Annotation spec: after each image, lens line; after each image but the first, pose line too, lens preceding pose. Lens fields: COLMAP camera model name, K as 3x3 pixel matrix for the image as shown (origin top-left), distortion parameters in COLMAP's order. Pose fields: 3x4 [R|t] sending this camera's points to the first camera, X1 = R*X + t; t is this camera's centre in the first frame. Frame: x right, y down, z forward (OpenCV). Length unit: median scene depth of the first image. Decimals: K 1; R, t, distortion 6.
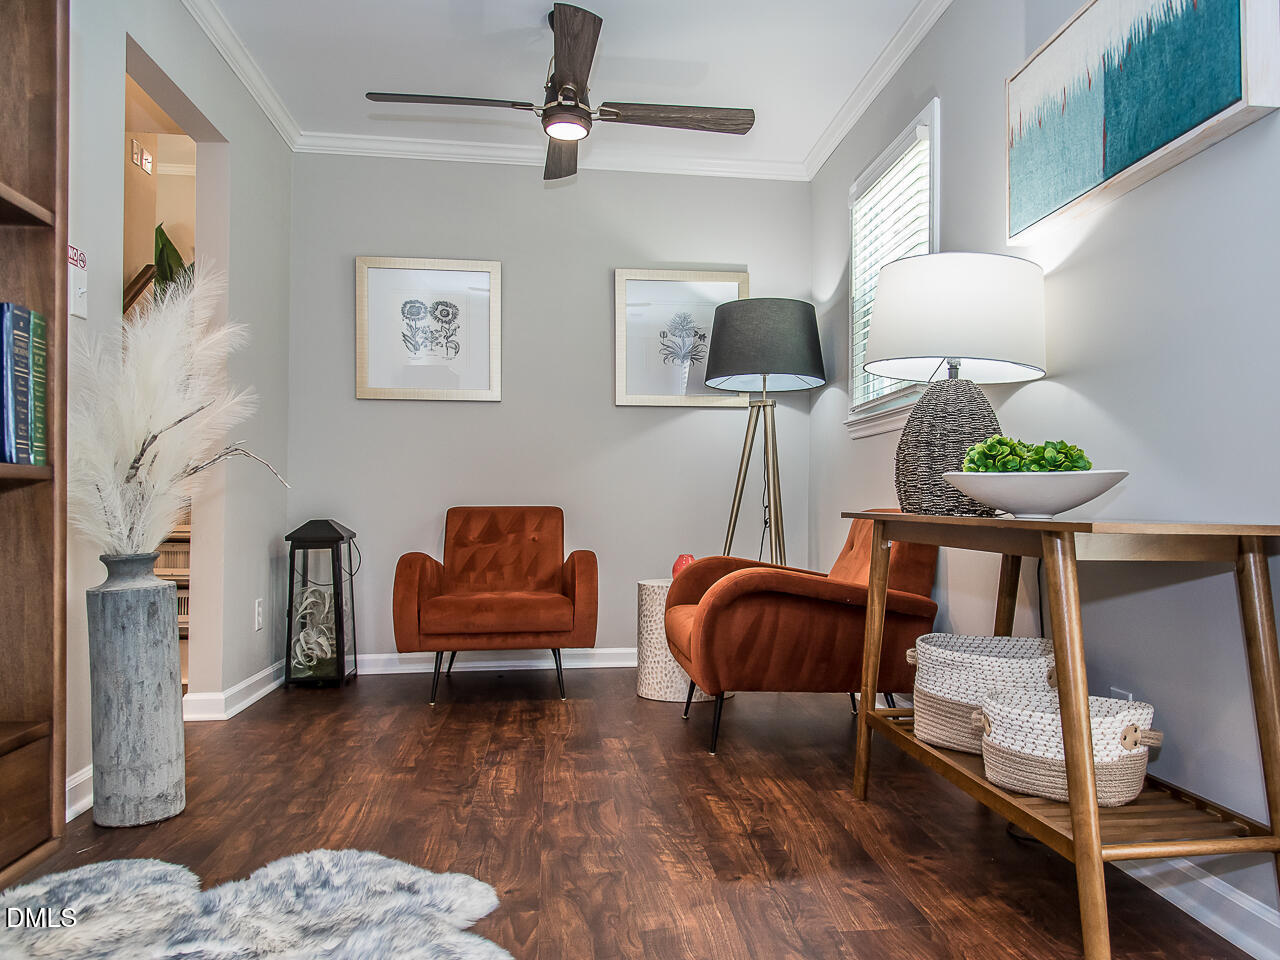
lens RADIAL K [[945.8, 0, 645.0], [0, 945.8, 499.9], [0, 0, 1]] dist [-0.003286, -0.004618]
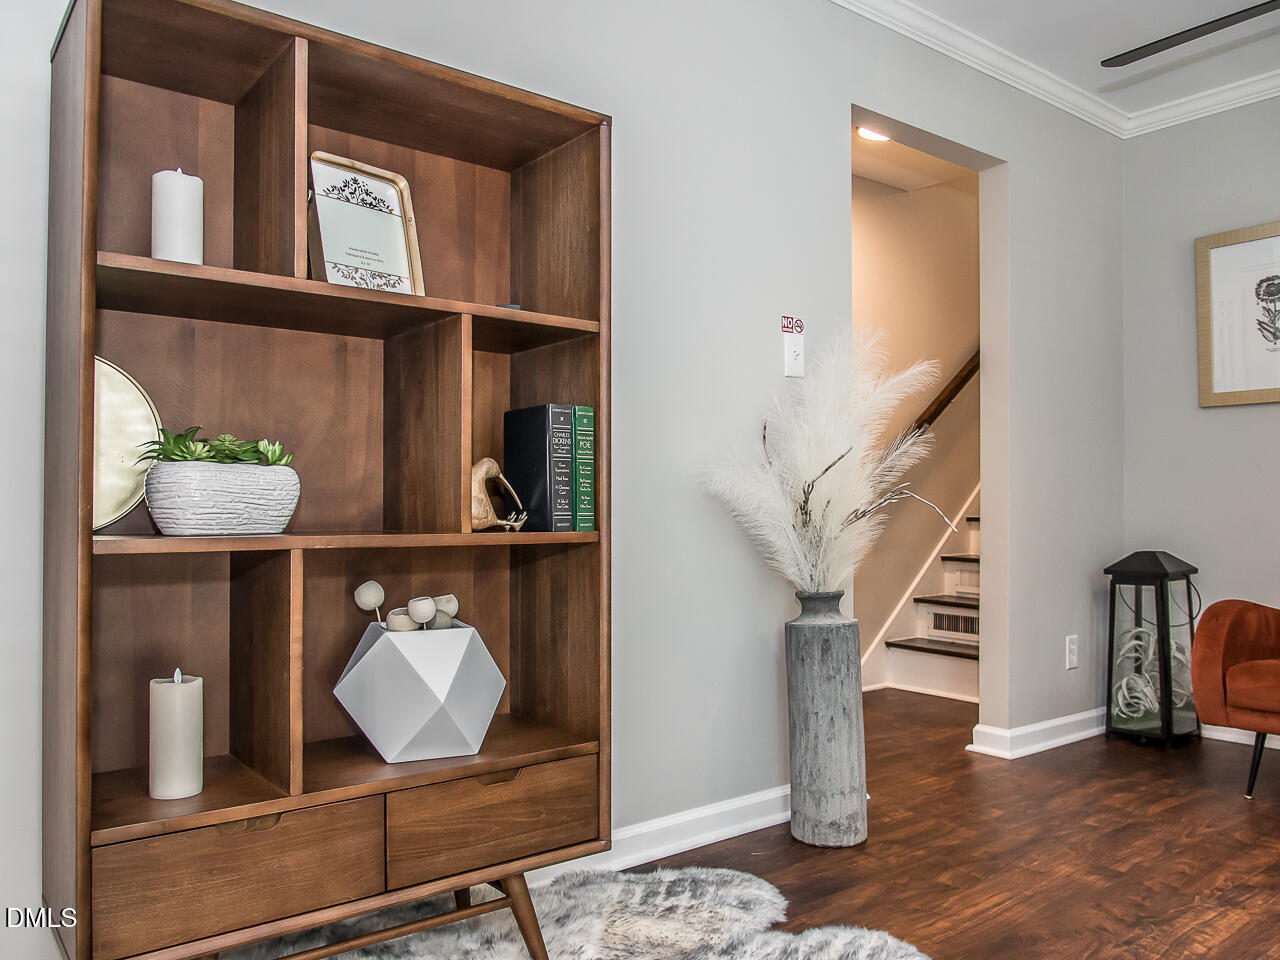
lens RADIAL K [[945.8, 0, 645.0], [0, 945.8, 499.9], [0, 0, 1]] dist [-0.003286, -0.004618]
pose [[0.527239, -0.008863, -0.849671, 0.275848], [0.006250, 0.999959, -0.006552, -0.042672], [0.849694, -0.001856, 0.527273, 0.263439]]
